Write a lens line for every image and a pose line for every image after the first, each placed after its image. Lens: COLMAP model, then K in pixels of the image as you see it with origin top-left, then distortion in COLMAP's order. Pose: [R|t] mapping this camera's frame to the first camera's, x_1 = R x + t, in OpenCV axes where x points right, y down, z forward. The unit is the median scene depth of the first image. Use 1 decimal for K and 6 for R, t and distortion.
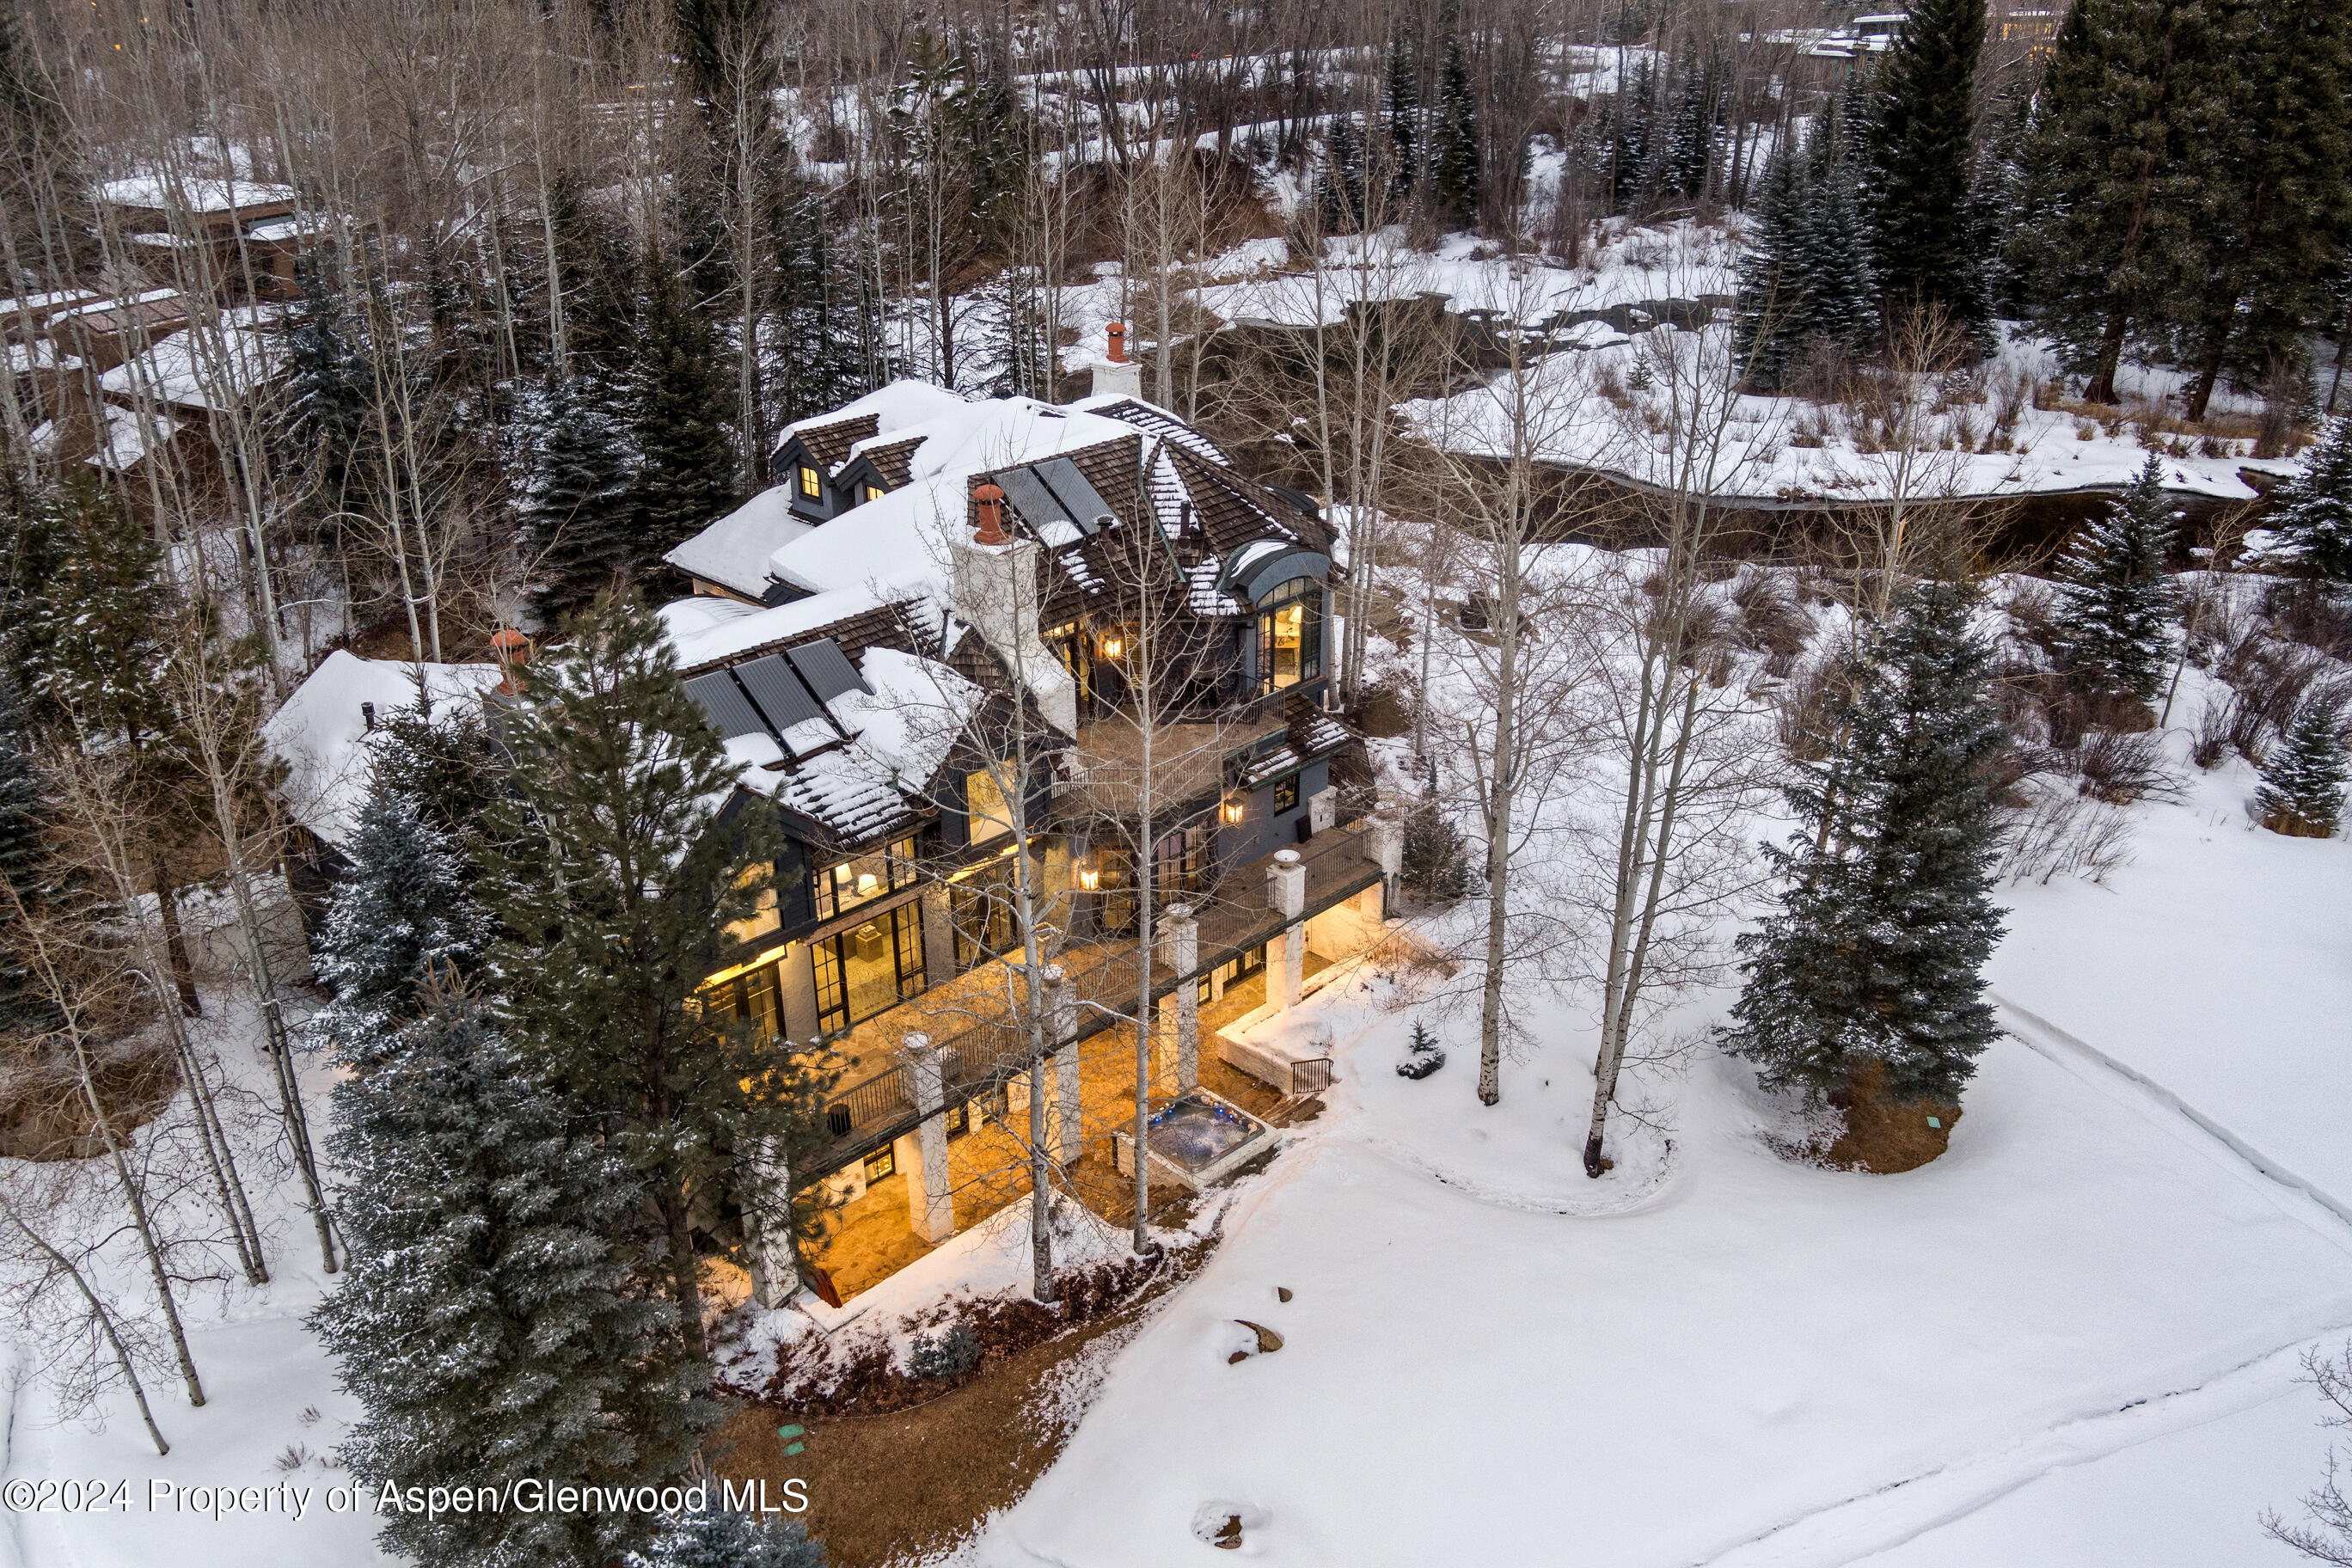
lens RADIAL K [[1318.5, 0, 1201.4], [0, 1318.5, 796.9], [0, 0, 1]] dist [-0.029211, -0.000696]
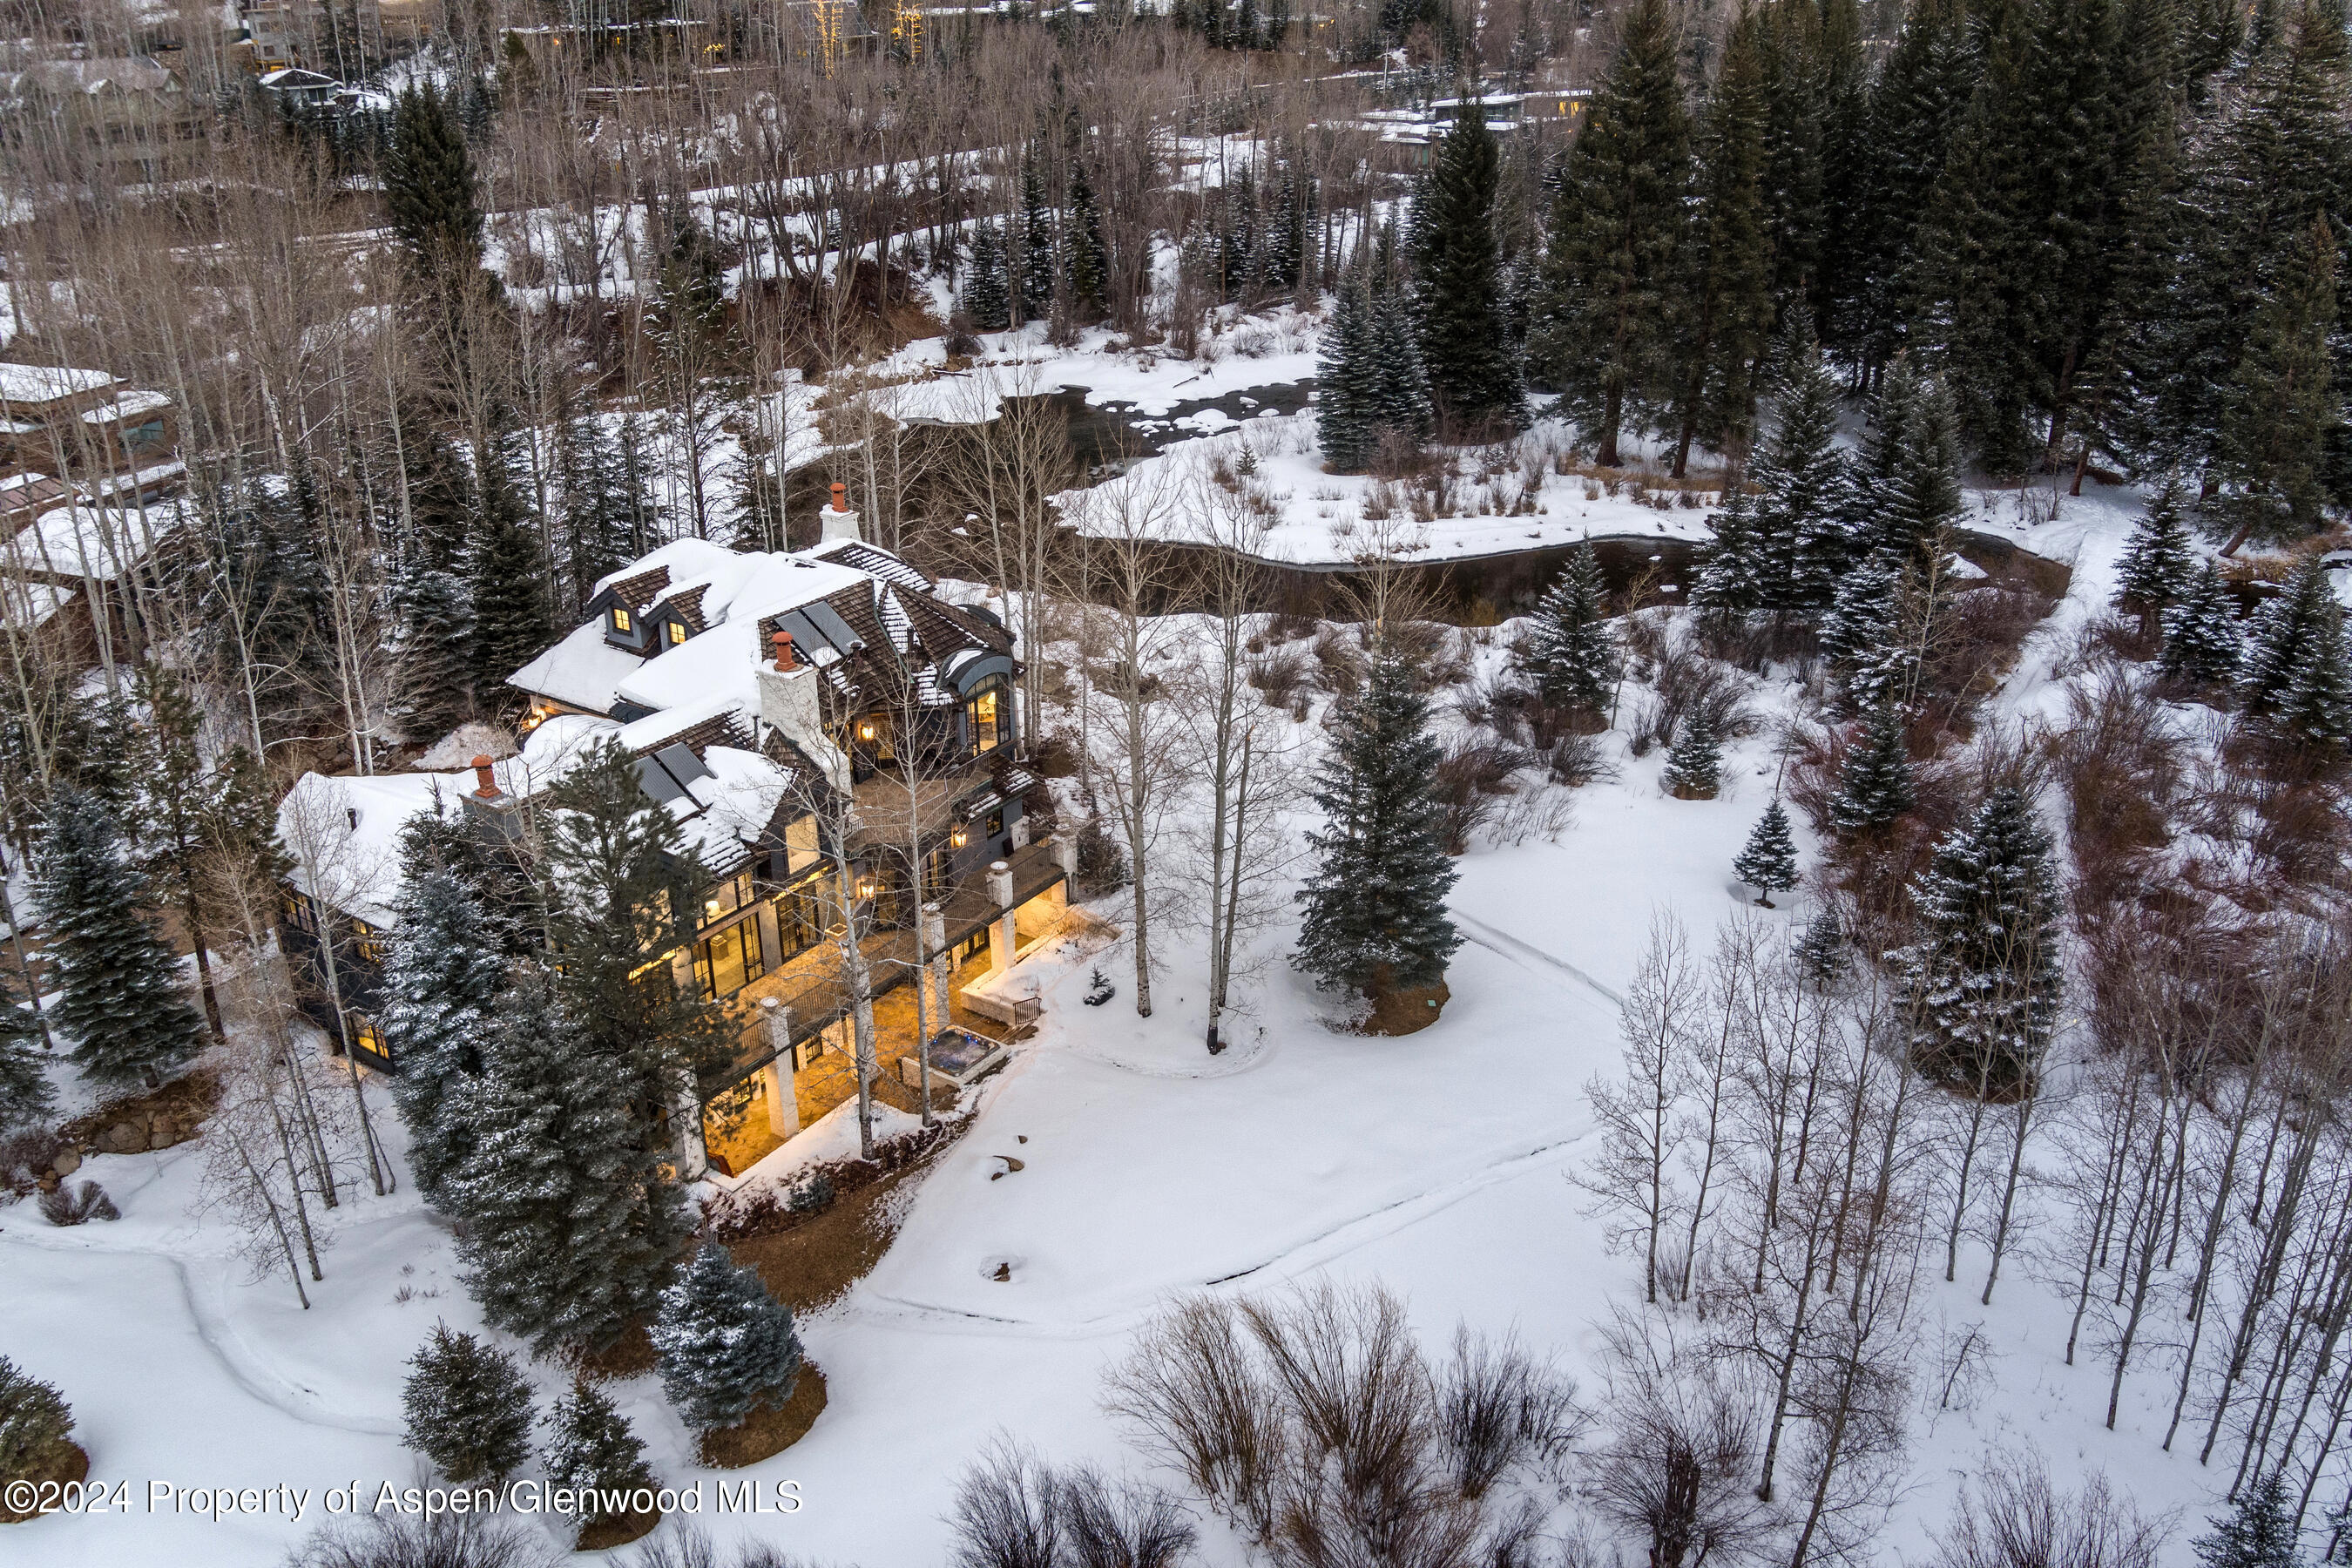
lens RADIAL K [[1318.5, 0, 1201.4], [0, 1318.5, 796.9], [0, 0, 1]] dist [-0.029211, -0.000696]
pose [[0.968470, -0.071691, 0.238594, -0.059752], [0.076235, 0.997041, -0.009859, -0.000107], [-0.237181, 0.027737, 0.971069, -0.469426]]
